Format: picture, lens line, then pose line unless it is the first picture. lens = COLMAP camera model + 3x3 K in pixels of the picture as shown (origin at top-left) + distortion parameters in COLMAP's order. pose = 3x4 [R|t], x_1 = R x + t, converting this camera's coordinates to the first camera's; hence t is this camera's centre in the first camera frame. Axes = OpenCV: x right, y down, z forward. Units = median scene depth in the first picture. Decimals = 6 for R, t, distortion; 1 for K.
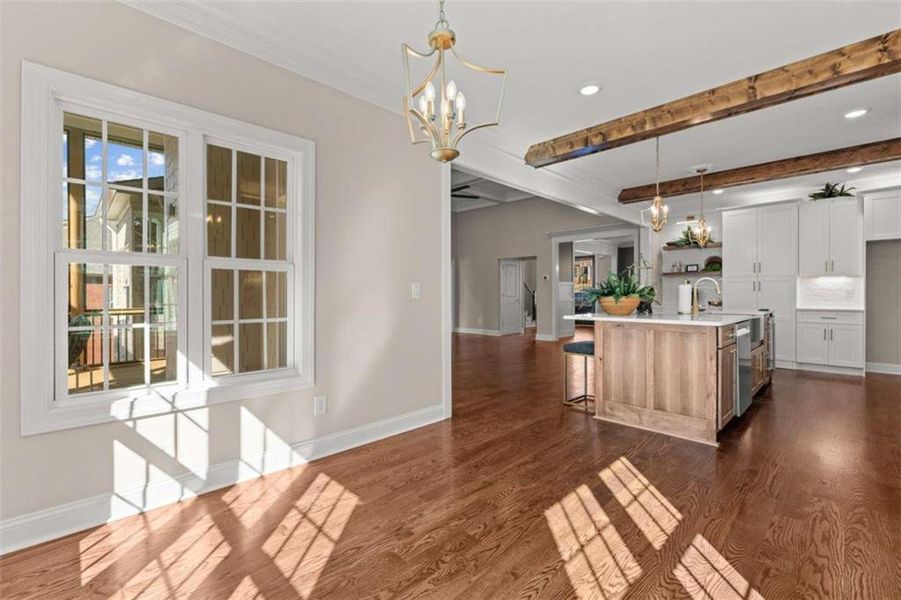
lens RADIAL K [[393.8, 0, 450.3], [0, 393.8, 294.0], [0, 0, 1]] dist [-0.000360, -0.000028]
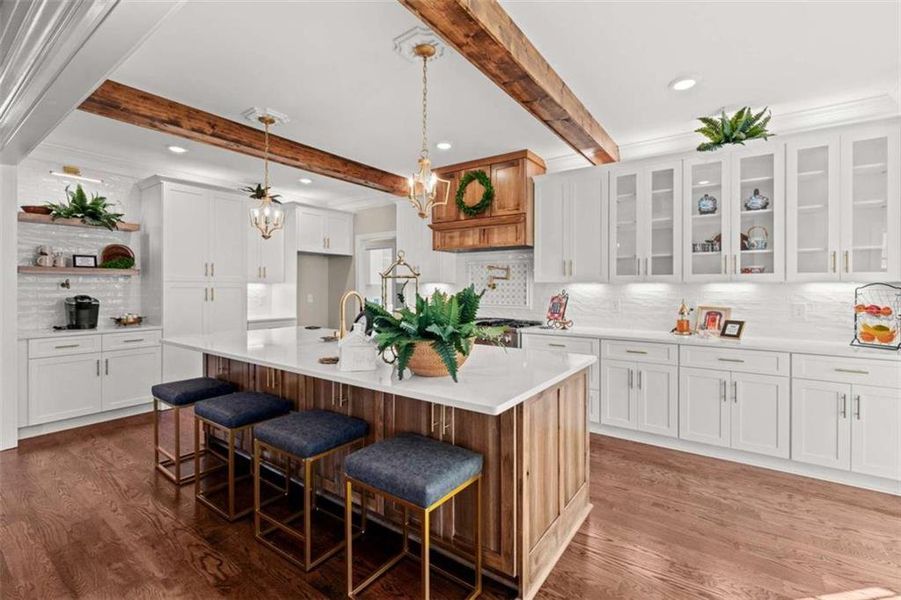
lens RADIAL K [[395.6, 0, 451.8], [0, 395.6, 283.9], [0, 0, 1]] dist [-0.001940, -0.000079]
pose [[-0.179447, 0.007369, 0.983740, -0.042147], [-0.001605, 0.999968, -0.007784, -0.034091], [-0.983766, -0.002976, -0.179430, 0.679145]]
